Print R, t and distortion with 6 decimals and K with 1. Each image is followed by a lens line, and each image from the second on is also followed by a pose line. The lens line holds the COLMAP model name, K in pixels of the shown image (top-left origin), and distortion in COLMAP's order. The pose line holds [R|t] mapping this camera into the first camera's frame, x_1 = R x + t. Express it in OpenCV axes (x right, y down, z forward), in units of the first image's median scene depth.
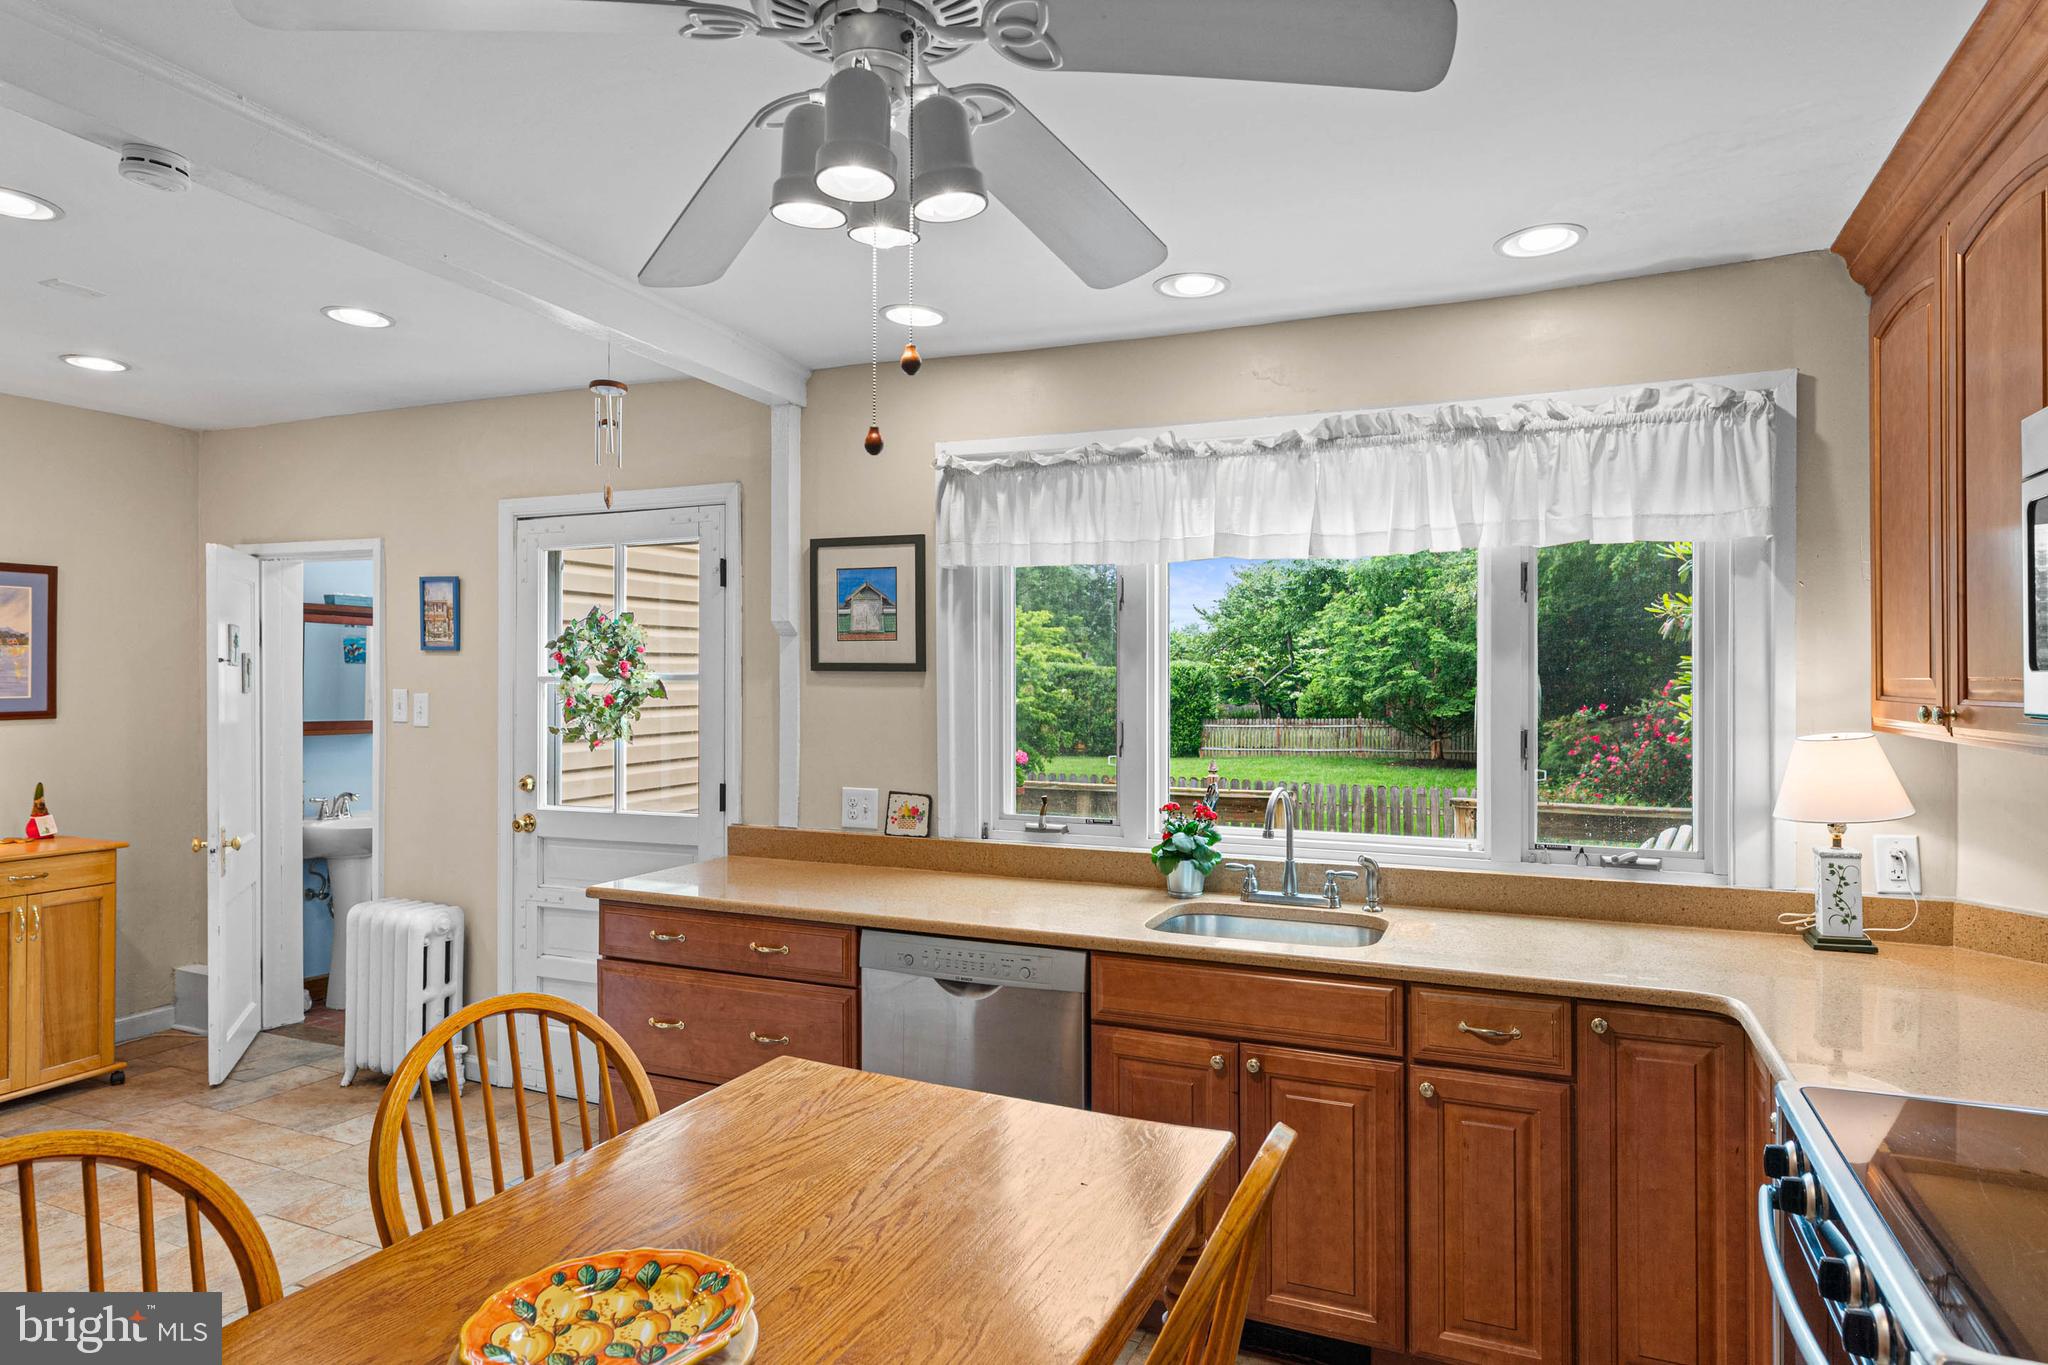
lens RADIAL K [[1189.9, 0, 1017.9], [0, 1189.9, 673.8], [0, 0, 1]] dist [-0.000805, 0.001430]
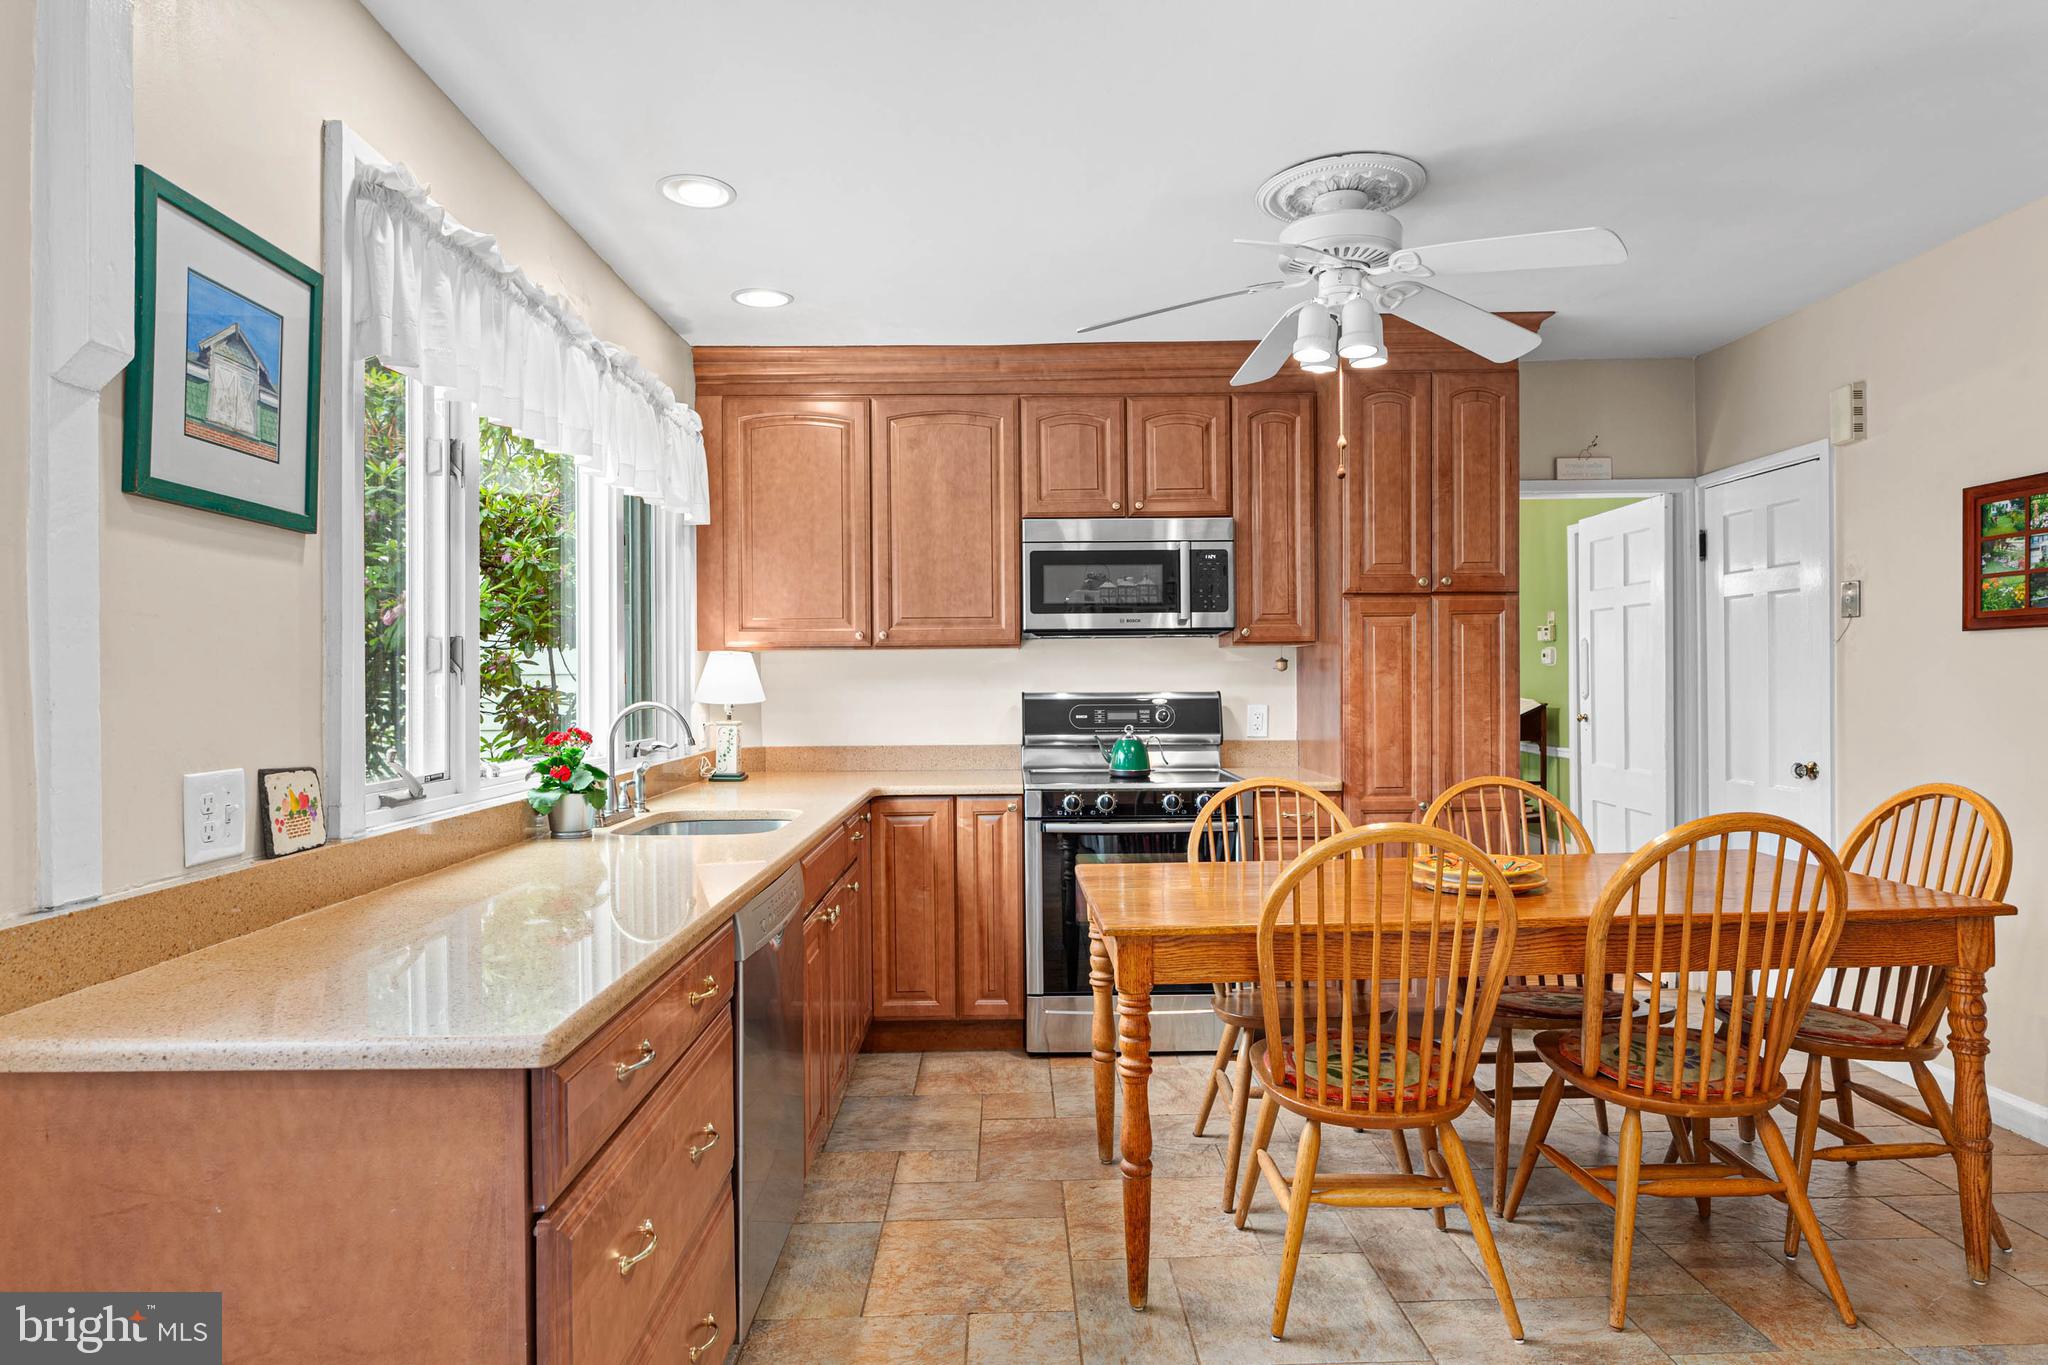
lens RADIAL K [[1189.9, 0, 1044.8], [0, 1189.9, 679.3], [0, 0, 1]] dist [-0.000805, 0.001430]
pose [[-0.438396, 0.002991, 0.898777, -0.766987], [0.008029, 0.999968, 0.000589, 0.071612], [-0.898746, 0.007474, -0.438406, 1.036087]]
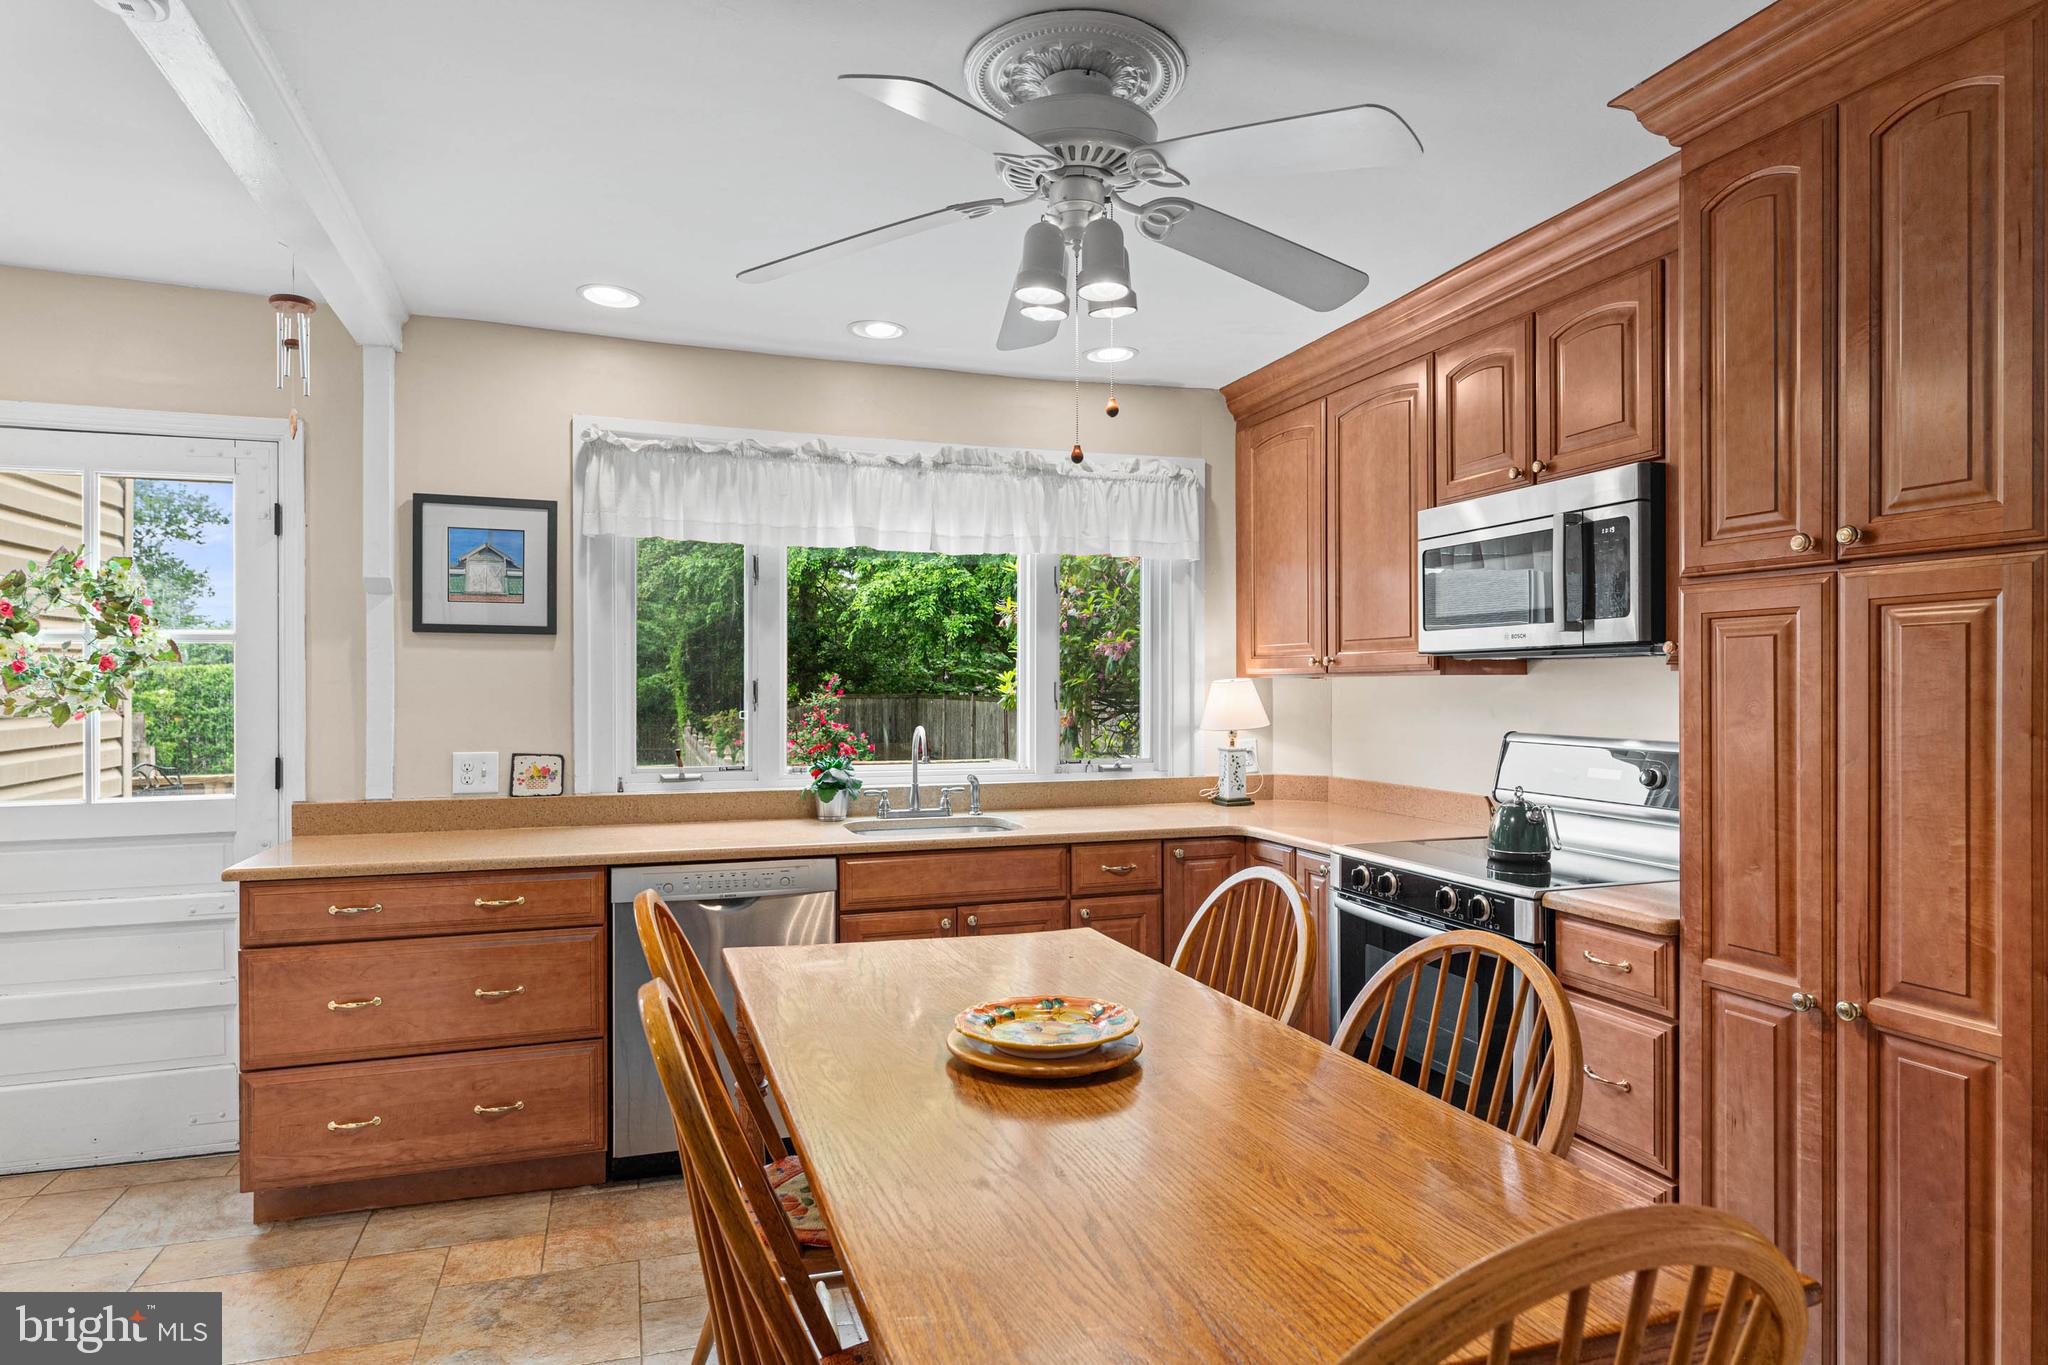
lens RADIAL K [[1189.9, 0, 1020.7], [0, 1189.9, 685.0], [0, 0, 1]] dist [-0.000805, 0.001430]
pose [[0.733822, 0.000196, 0.679341, -0.531805], [0.000328, 1.000000, -0.000643, 0.046753], [-0.679341, 0.000695, 0.733822, -0.029294]]
